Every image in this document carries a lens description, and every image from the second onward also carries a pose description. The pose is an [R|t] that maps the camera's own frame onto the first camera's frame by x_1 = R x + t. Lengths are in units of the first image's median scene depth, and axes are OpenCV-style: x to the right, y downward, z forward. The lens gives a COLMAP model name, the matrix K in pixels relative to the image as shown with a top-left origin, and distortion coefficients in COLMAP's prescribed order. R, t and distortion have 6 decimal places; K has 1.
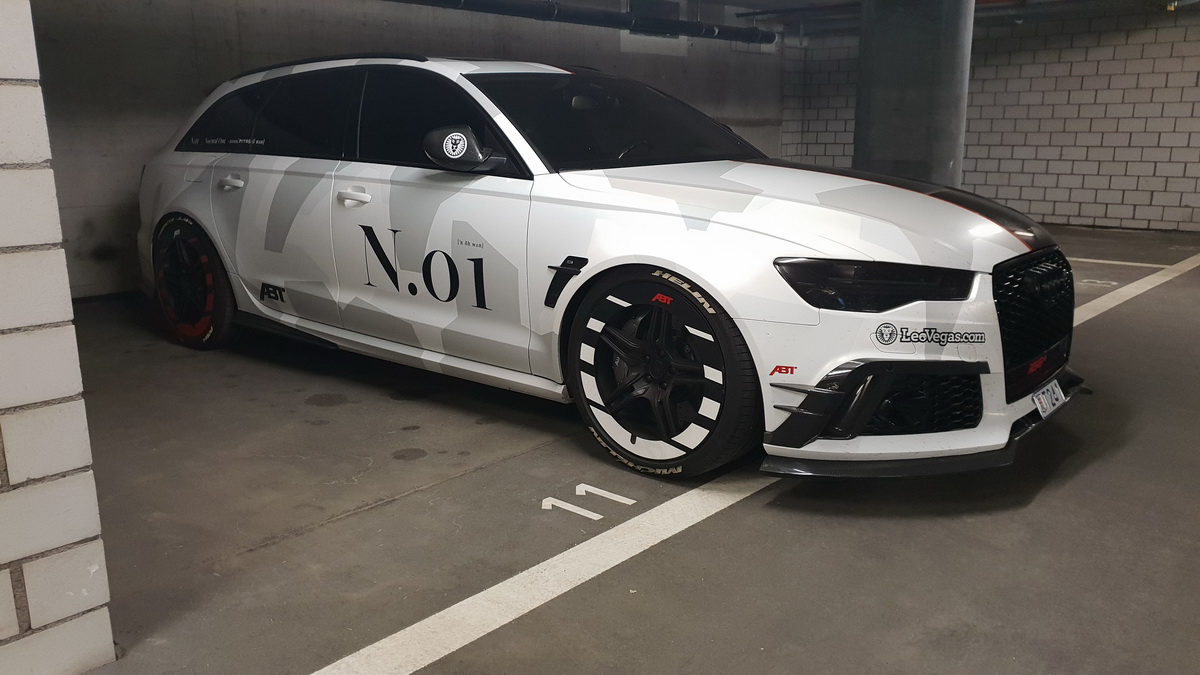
lens RADIAL K [[892.7, 0, 600.0], [0, 892.7, 337.5], [0, 0, 1]] dist [0.188979, -0.533582]
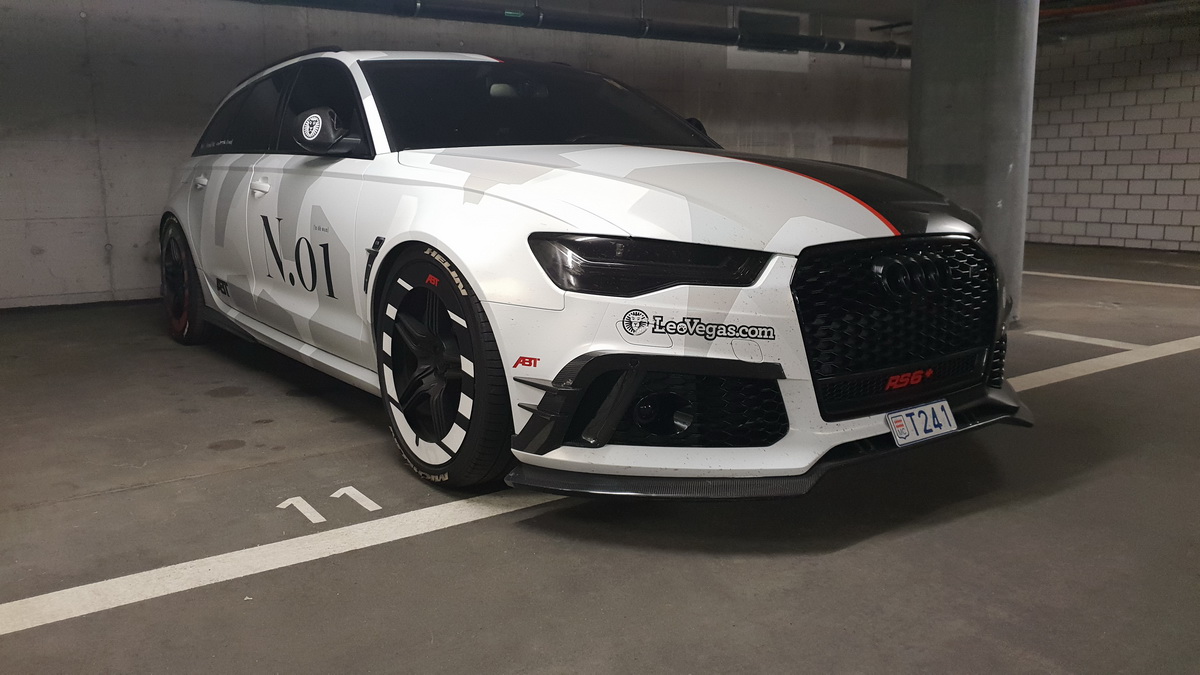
lens RADIAL K [[892.7, 0, 600.0], [0, 892.7, 337.5], [0, 0, 1]] dist [0.188979, -0.533582]
pose [[0.970107, 0.035409, -0.240080, 0.439796], [-0.046318, 0.998128, -0.039947, 0.040357], [0.238216, 0.049873, 0.969931, 0.178385]]
